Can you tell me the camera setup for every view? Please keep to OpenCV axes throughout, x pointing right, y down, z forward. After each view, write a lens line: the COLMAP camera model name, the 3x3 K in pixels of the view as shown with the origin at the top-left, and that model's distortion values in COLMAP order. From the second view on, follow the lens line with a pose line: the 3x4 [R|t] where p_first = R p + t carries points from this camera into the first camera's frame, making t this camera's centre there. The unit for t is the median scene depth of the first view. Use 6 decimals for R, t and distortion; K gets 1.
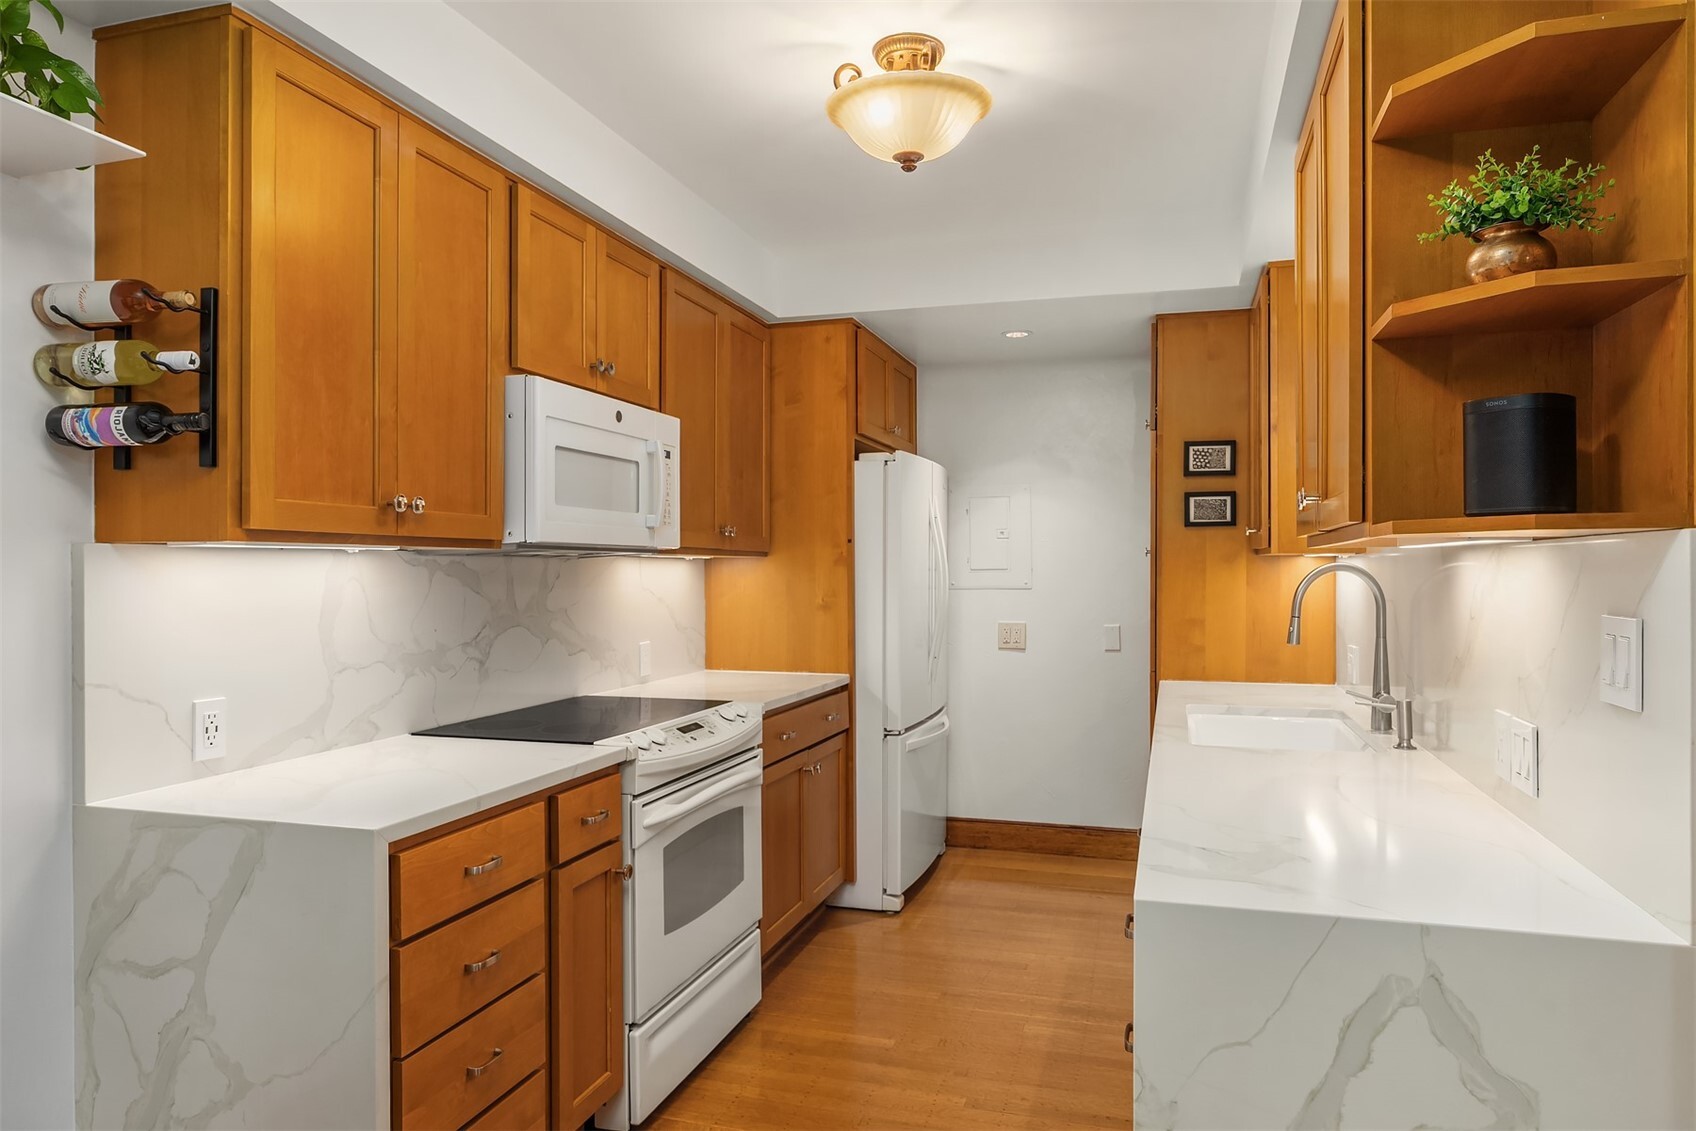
lens RADIAL K [[1055.0, 0, 856.9], [0, 1055.0, 565.0], [0, 0, 1]] dist [0.007266, -0.002440]
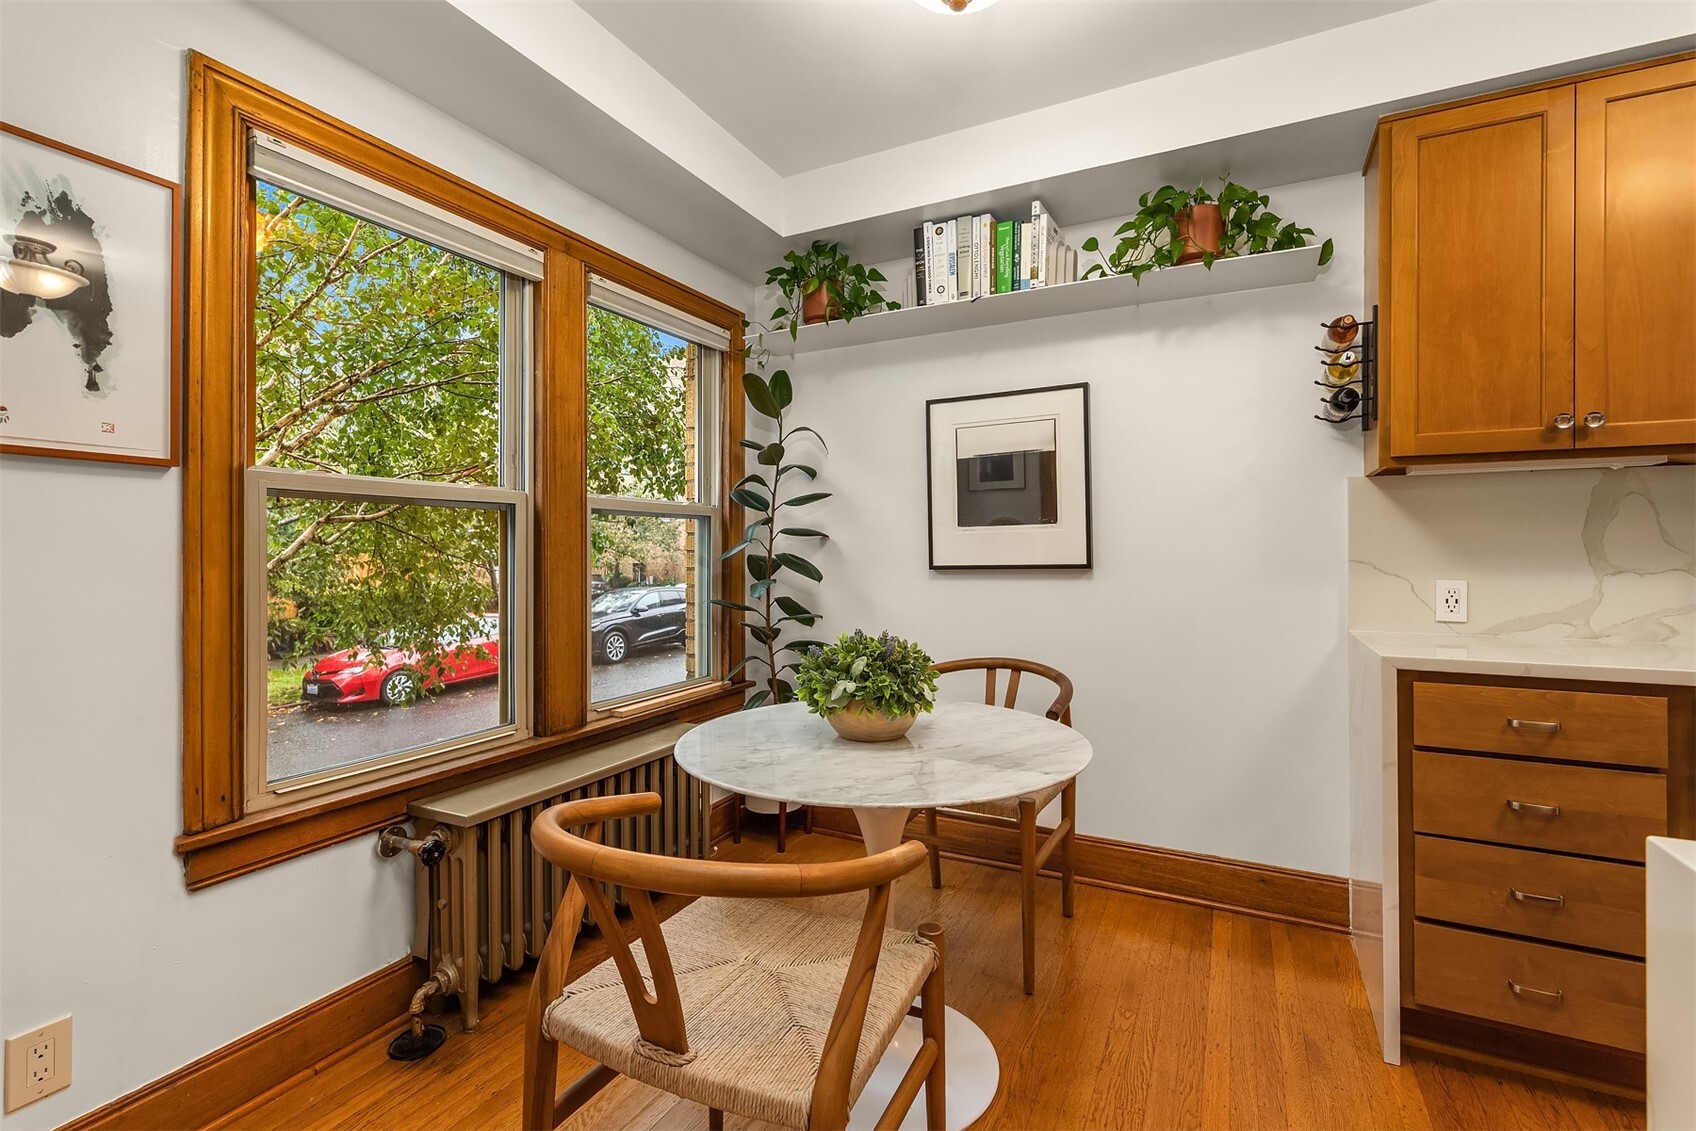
lens RADIAL K [[775.2, 0, 841.8], [0, 775.2, 549.4], [0, 0, 1]] dist [0.023987, 0.000220]
pose [[-0.178593, -0.003983, -0.983915, 0.370870], [-0.000894, 0.999992, -0.003886, 0.057210], [0.983923, 0.000185, -0.178595, 0.241092]]
